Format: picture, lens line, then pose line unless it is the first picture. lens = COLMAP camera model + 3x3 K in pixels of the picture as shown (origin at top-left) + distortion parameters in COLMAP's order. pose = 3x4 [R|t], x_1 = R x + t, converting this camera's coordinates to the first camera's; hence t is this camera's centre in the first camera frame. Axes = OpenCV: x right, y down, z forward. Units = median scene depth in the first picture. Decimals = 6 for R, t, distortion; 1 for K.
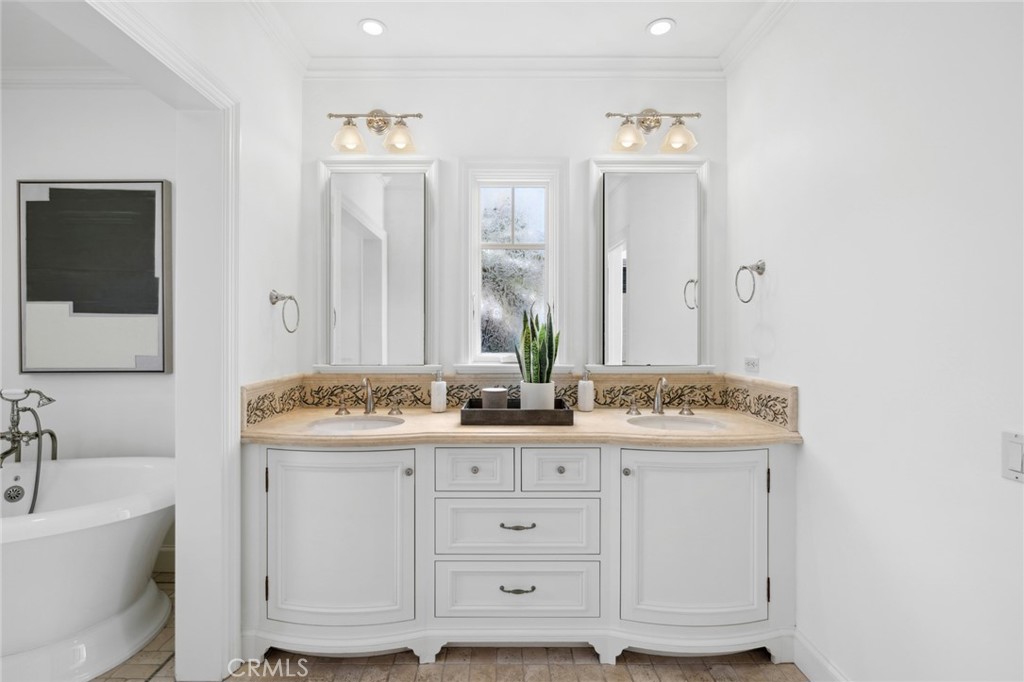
lens RADIAL K [[452.3, 0, 513.9], [0, 452.3, 338.1], [0, 0, 1]] dist [-0.008050, 0.001061]
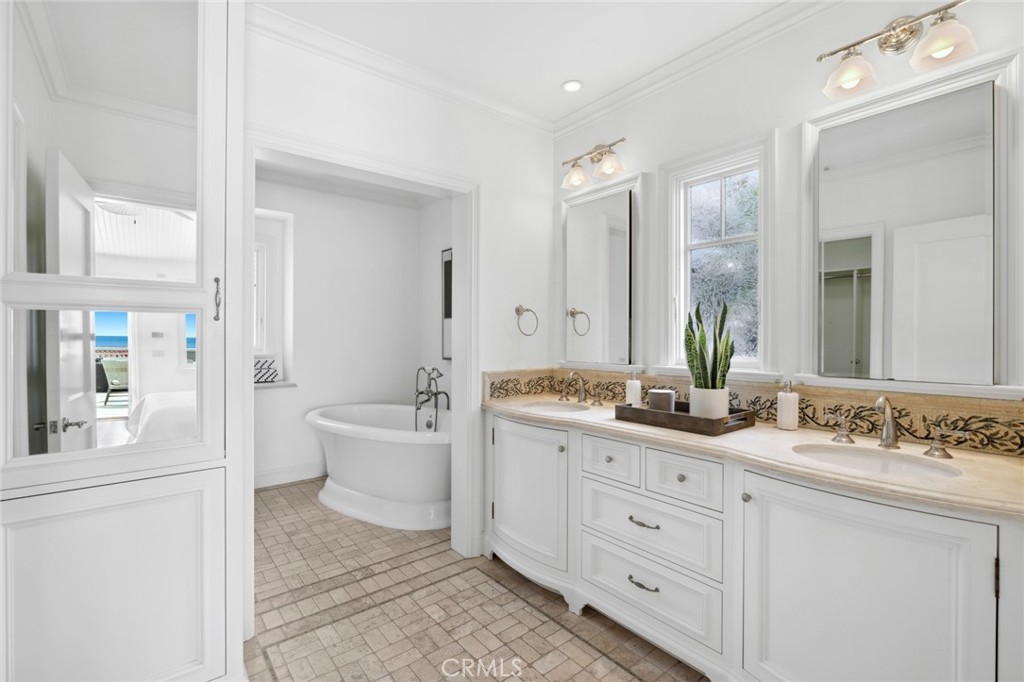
lens RADIAL K [[452.3, 0, 516.5], [0, 452.3, 340.9], [0, 0, 1]] dist [-0.008050, 0.001061]
pose [[0.636764, 0.005451, -0.771040, 0.525563], [-0.005723, 0.999981, 0.002344, 0.000736], [0.771038, 0.002920, 0.636783, 0.102184]]
